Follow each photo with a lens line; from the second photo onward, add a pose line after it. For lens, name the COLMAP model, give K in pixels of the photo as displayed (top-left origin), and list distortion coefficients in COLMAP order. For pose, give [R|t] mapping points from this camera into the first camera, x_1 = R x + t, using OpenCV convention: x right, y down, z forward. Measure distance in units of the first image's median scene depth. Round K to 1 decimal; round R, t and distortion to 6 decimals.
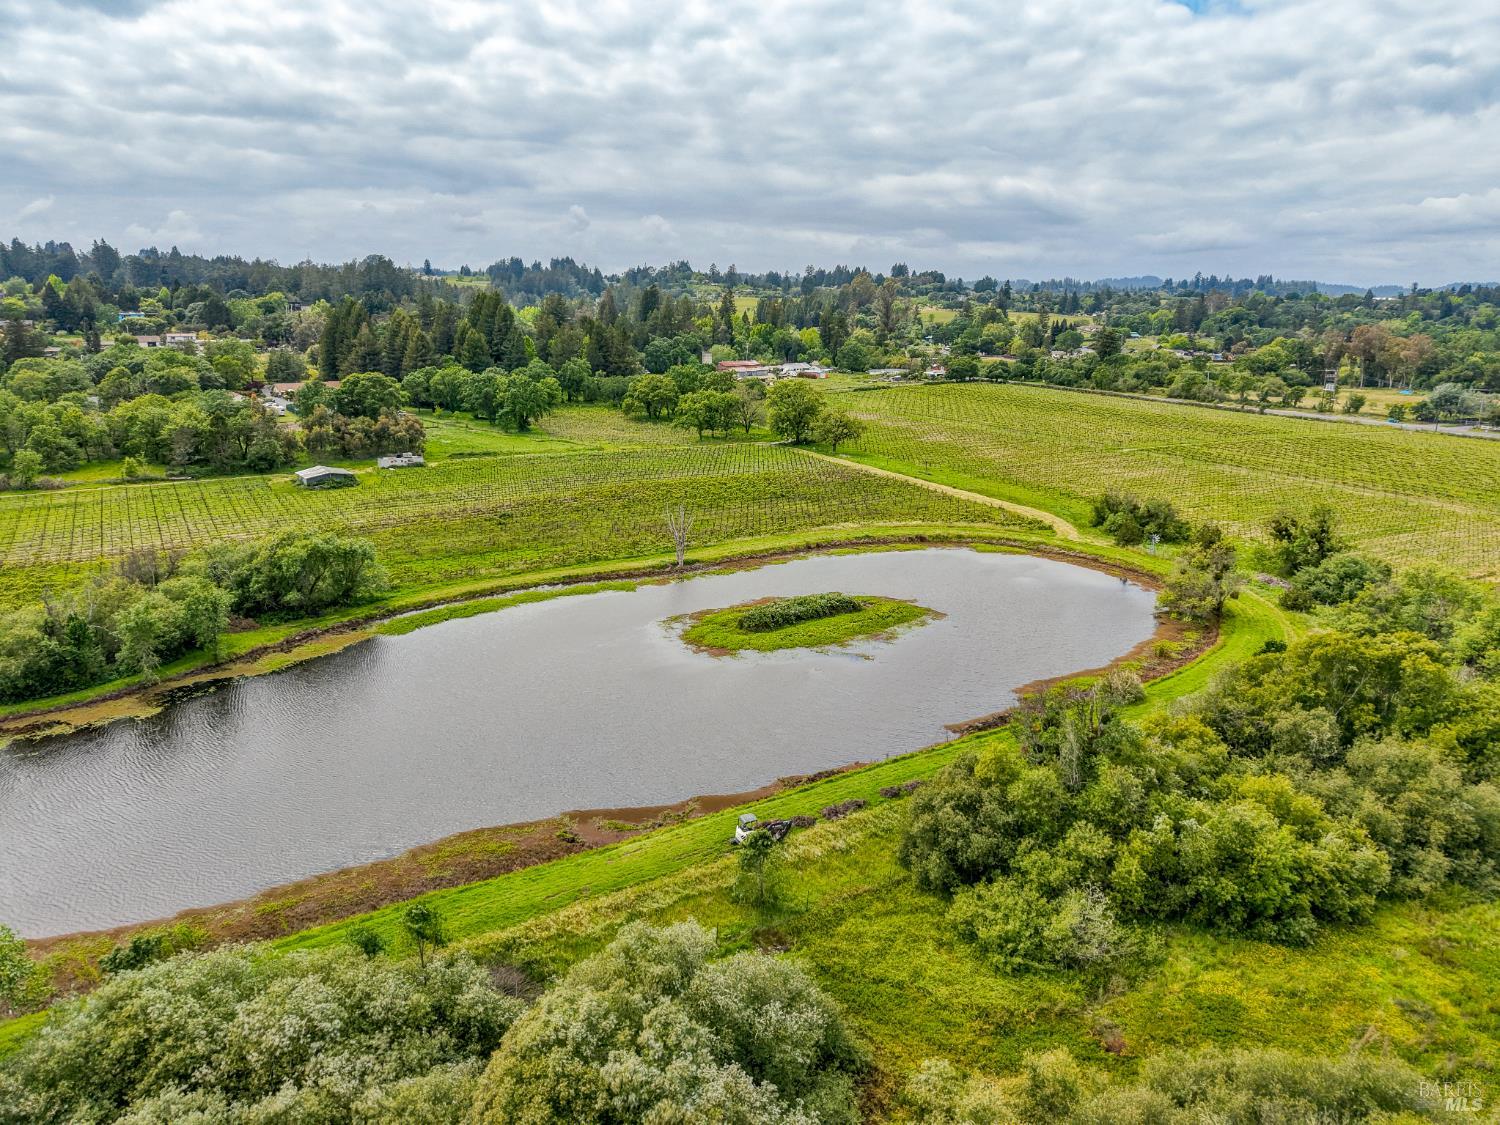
lens RADIAL K [[995.0, 0, 750.0], [0, 995.0, 562.5], [0, 0, 1]] dist [0.010409, -0.003914]
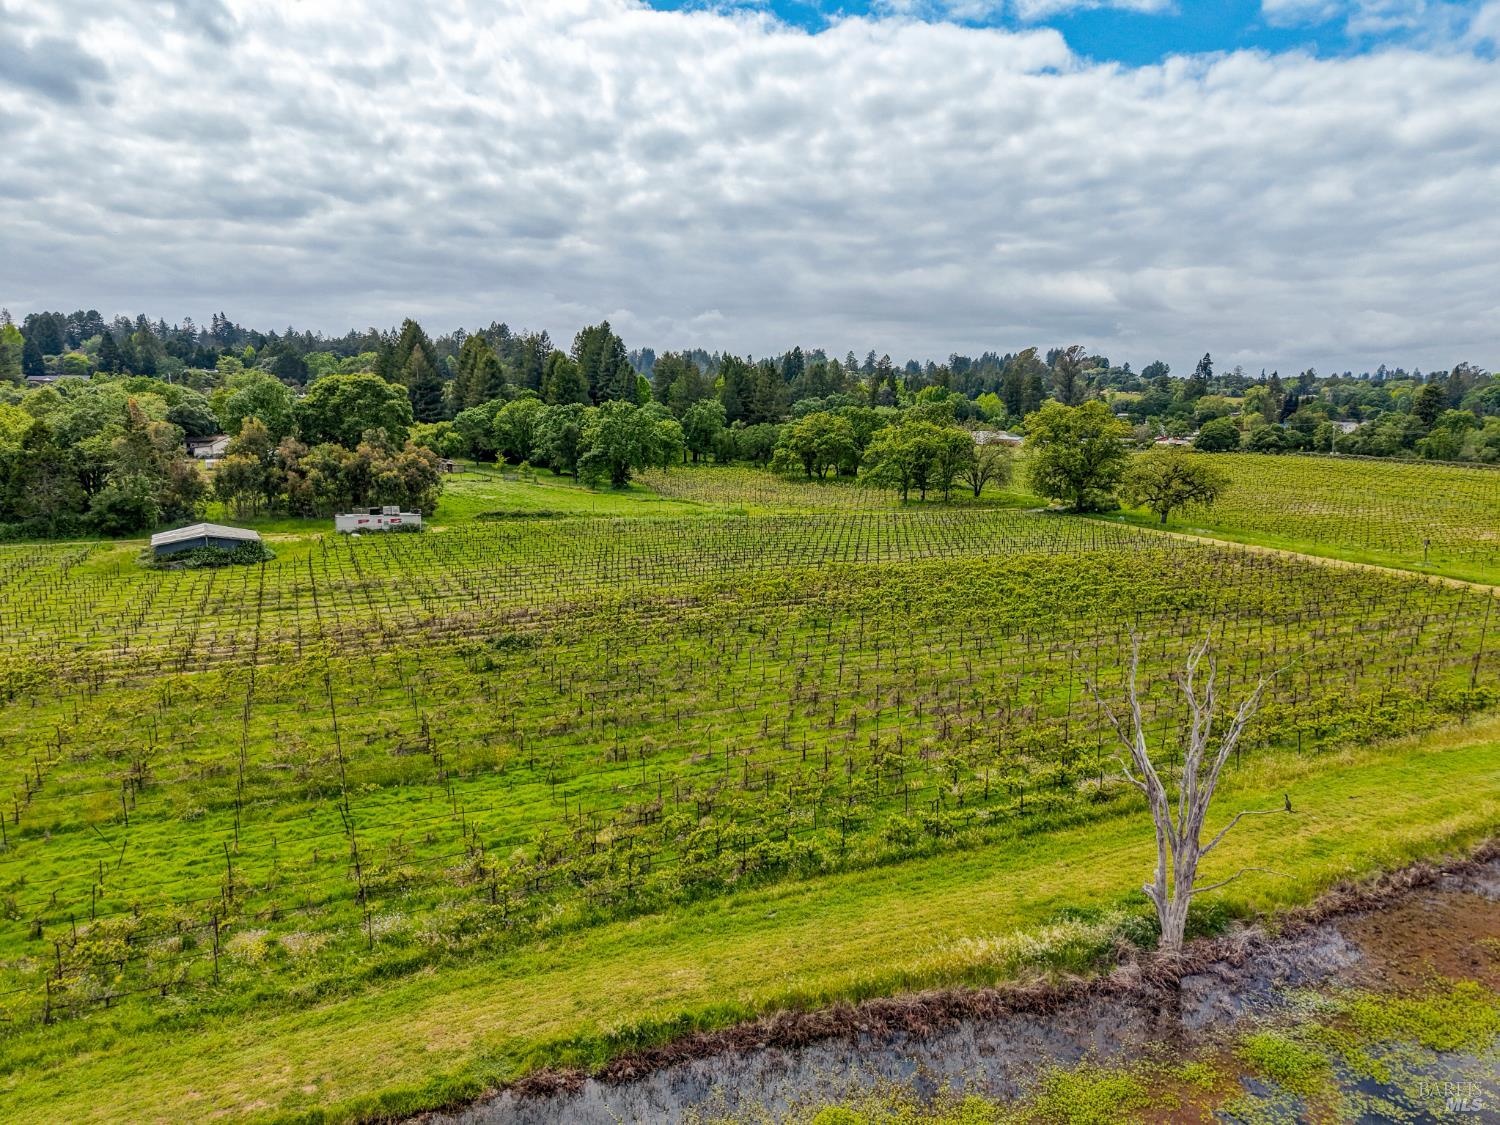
lens RADIAL K [[1021.2, 0, 749.6], [0, 1021.2, 542.0], [0, 0, 1]] dist [0.026861, -0.032810]
pose [[0.992131, 0.019314, -0.123705, -0.078397], [-0.033809, 0.992654, -0.116169, -0.031090], [0.120552, 0.119437, 0.985496, 0.451831]]
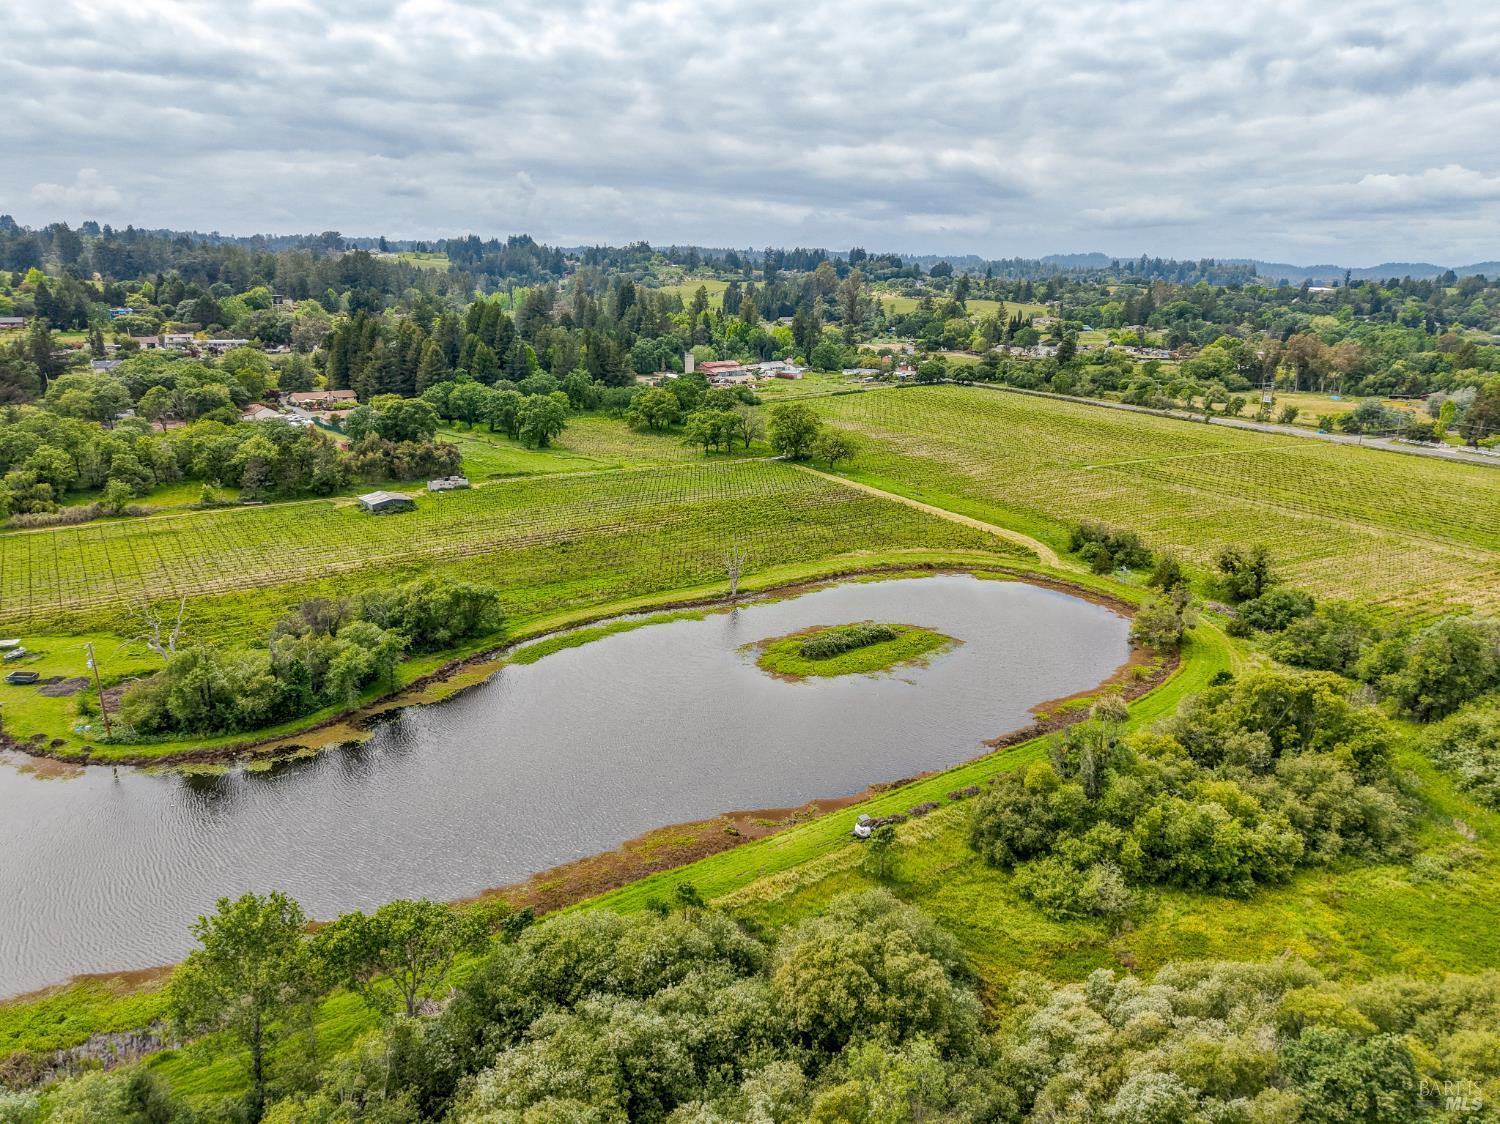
lens RADIAL K [[985.4, 0, 750.0], [0, 985.4, 562.0], [0, 0, 1]] dist [0.015437, -0.004927]
pose [[0.998951, -0.005322, 0.045474, -0.061492], [0.004142, 0.999654, 0.025994, -0.039355], [-0.045597, -0.025778, 0.998627, -0.105554]]
